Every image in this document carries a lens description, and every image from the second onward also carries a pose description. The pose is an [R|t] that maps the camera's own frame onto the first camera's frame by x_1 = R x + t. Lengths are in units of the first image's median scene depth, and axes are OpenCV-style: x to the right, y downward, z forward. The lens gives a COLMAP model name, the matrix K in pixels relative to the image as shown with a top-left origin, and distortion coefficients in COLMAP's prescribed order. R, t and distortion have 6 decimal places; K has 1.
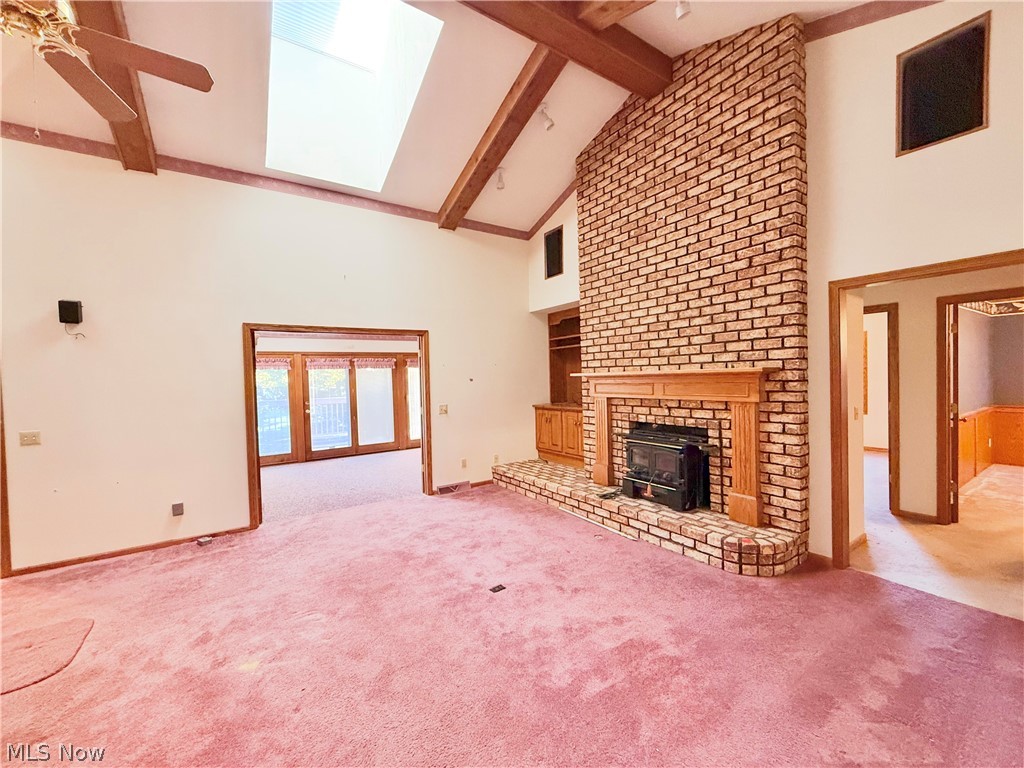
lens RADIAL K [[408.5, 0, 513.8], [0, 408.5, 386.8], [0, 0, 1]] dist [-0.000325, 0.000848]
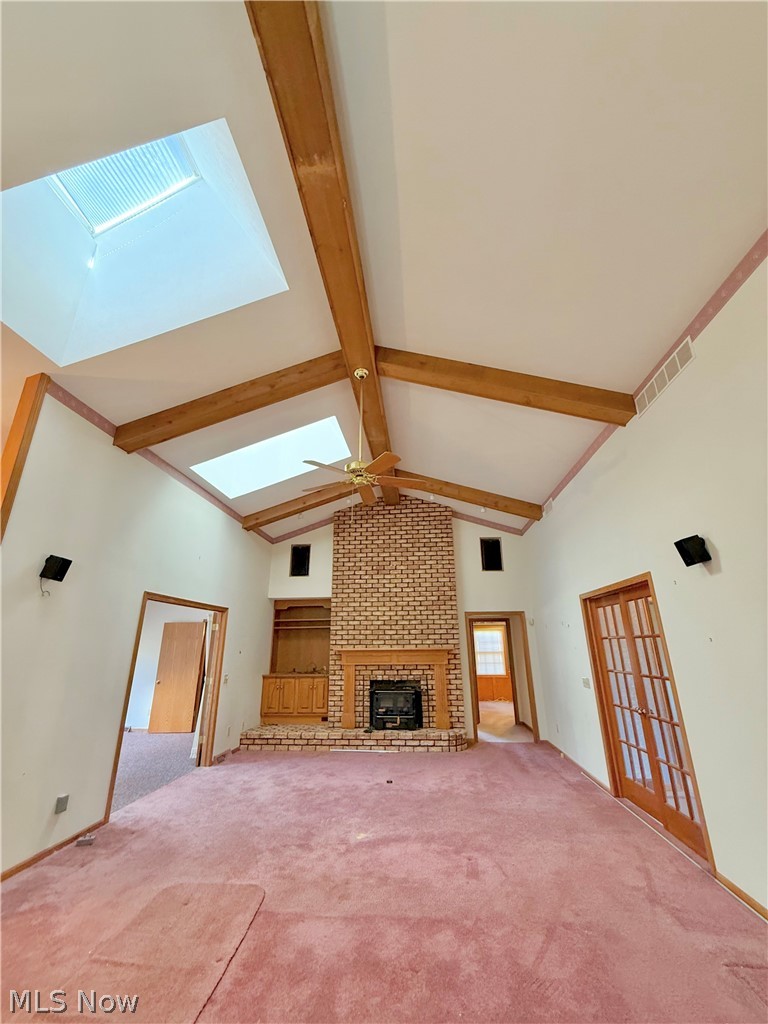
lens RADIAL K [[408.5, 0, 382.7], [0, 408.5, 513.4], [0, 0, 1]] dist [-0.000325, 0.000848]
pose [[0.635343, 0.262968, 0.726077, -1.215127], [0.008881, 0.937683, -0.347378, 0.031513], [-0.772179, 0.227153, 0.593415, -0.177553]]
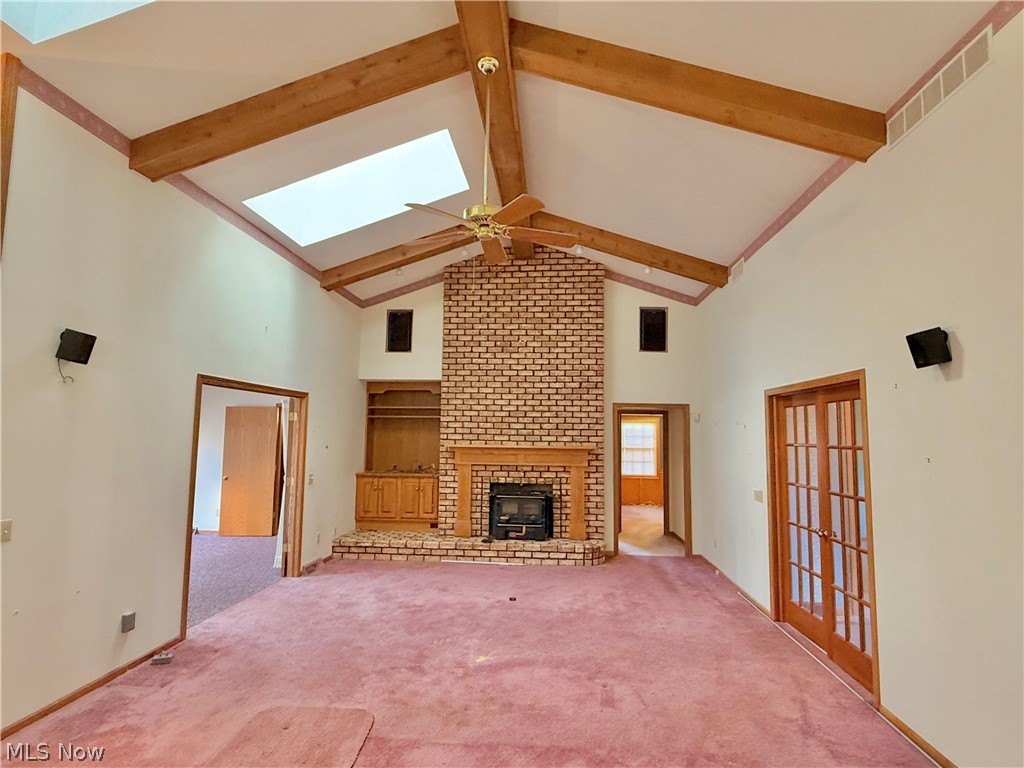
lens RADIAL K [[537.4, 0, 510.7], [0, 537.4, 390.0], [0, 0, 1]] dist [-0.000523, 0.000134]
pose [[0.622927, 0.101471, 0.775671, -1.219843], [-0.012464, 0.992713, -0.119855, -0.005982], [-0.782181, 0.064993, 0.619652, -0.160324]]
